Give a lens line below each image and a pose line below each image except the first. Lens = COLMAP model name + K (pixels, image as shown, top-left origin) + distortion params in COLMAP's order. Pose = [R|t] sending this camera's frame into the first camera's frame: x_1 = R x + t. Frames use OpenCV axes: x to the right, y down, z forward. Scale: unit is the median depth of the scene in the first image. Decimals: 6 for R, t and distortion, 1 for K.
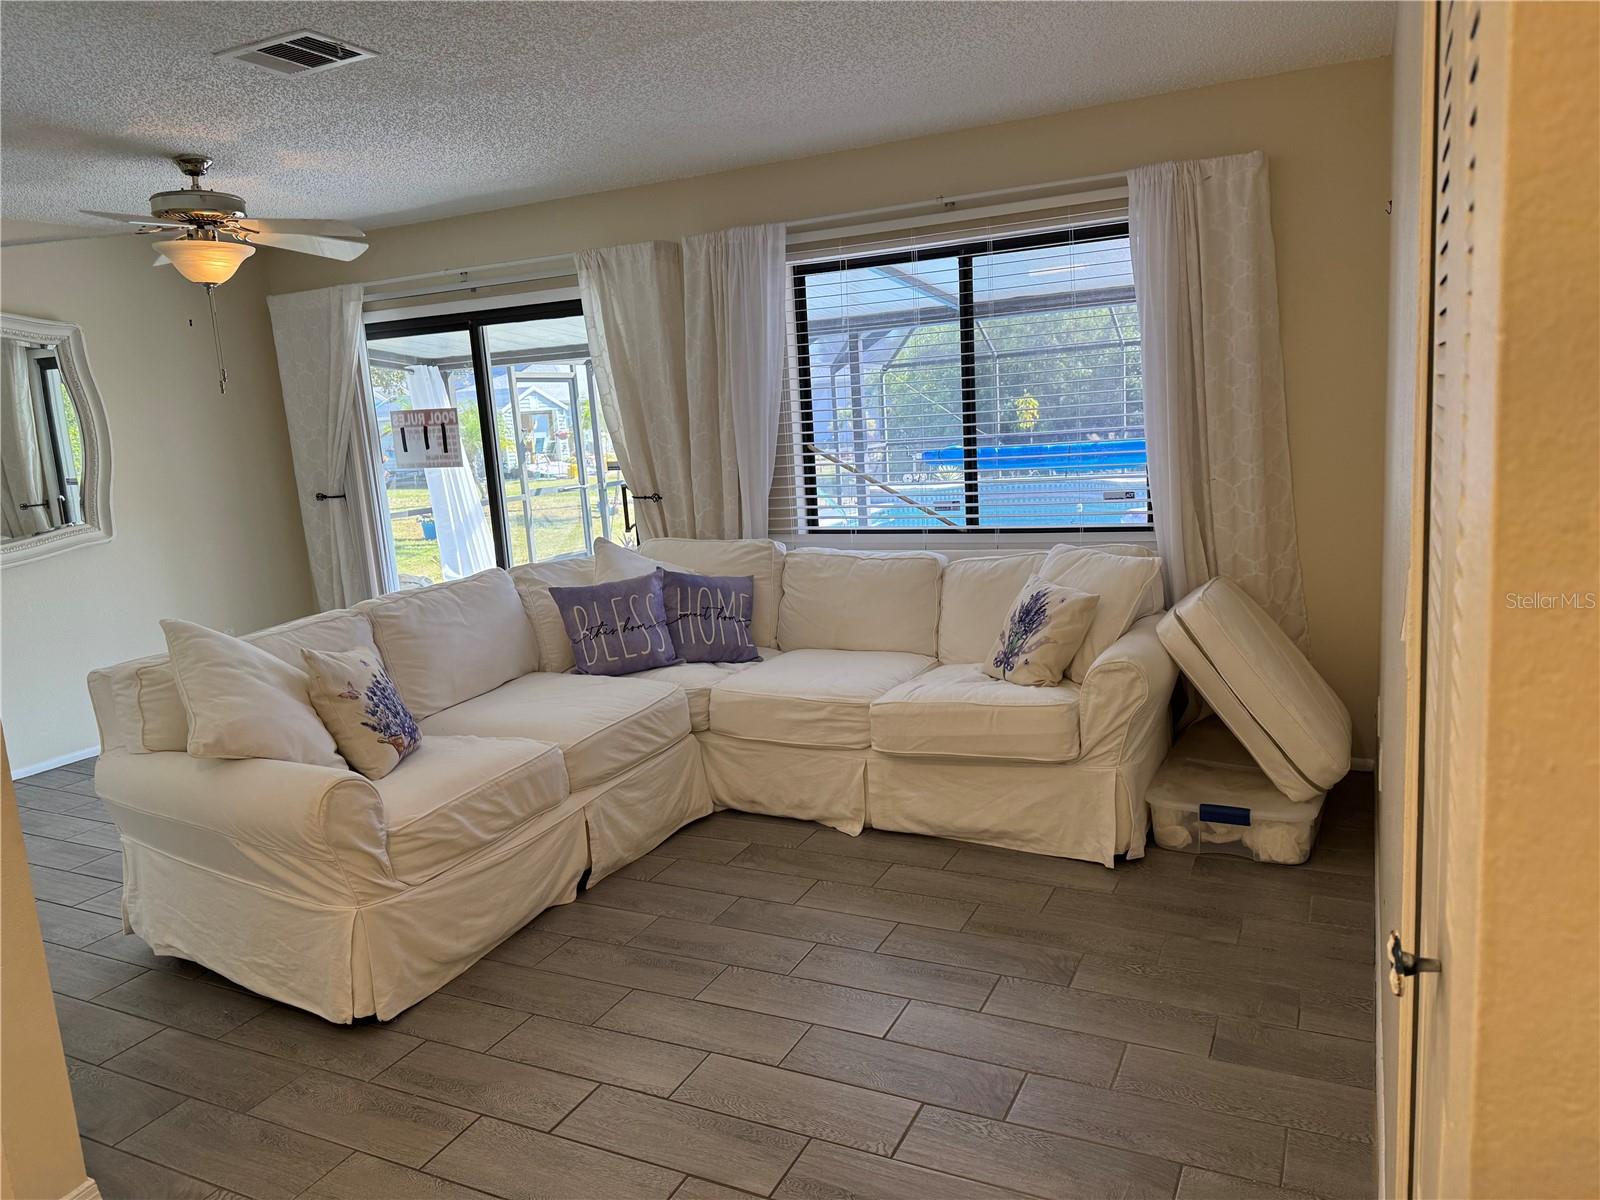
lens RADIAL K [[1120.6, 0, 797.1], [0, 1120.6, 602.3], [0, 0, 1]] dist [0.004958, -0.031034]
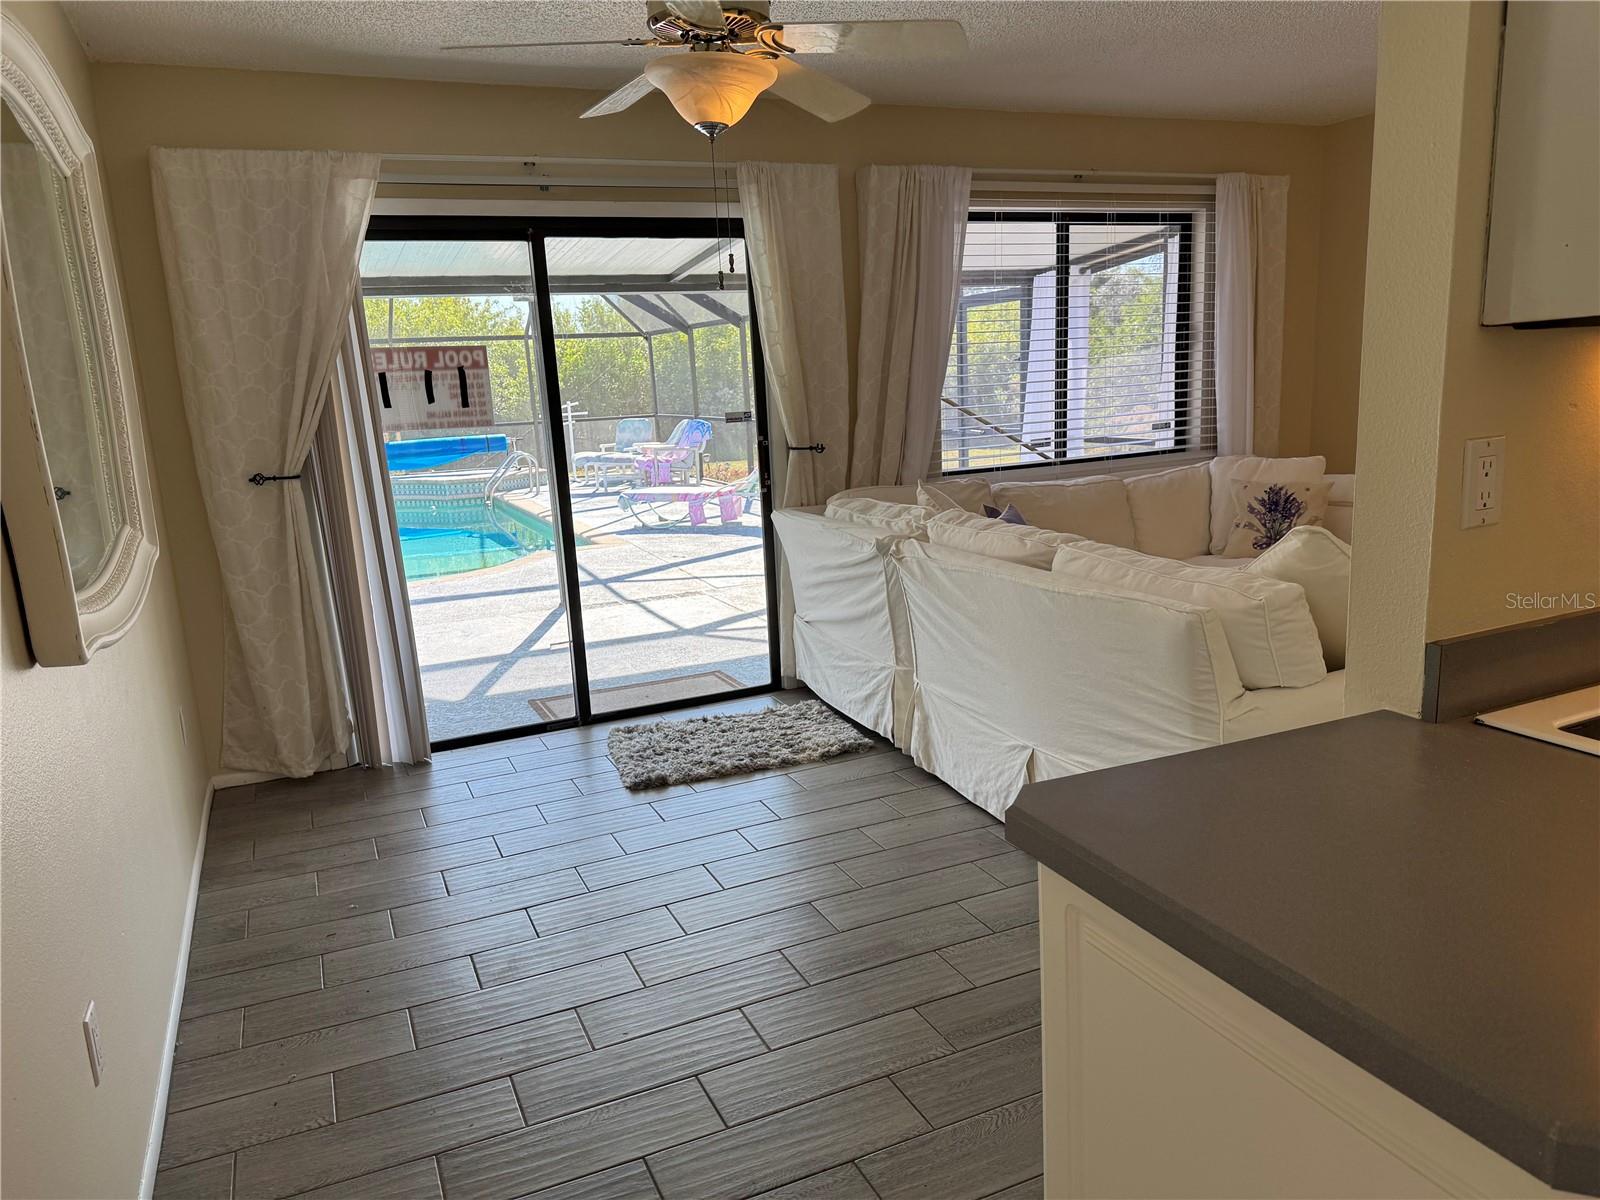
lens RADIAL K [[1120.6, 0, 790.1], [0, 1120.6, 596.7], [0, 0, 1]] dist [0.004958, -0.031034]
pose [[0.644773, -0.127124, 0.753729, -0.783699], [0.140510, 0.988982, 0.046603, -0.017571], [-0.751349, 0.075859, 0.655531, 0.397815]]
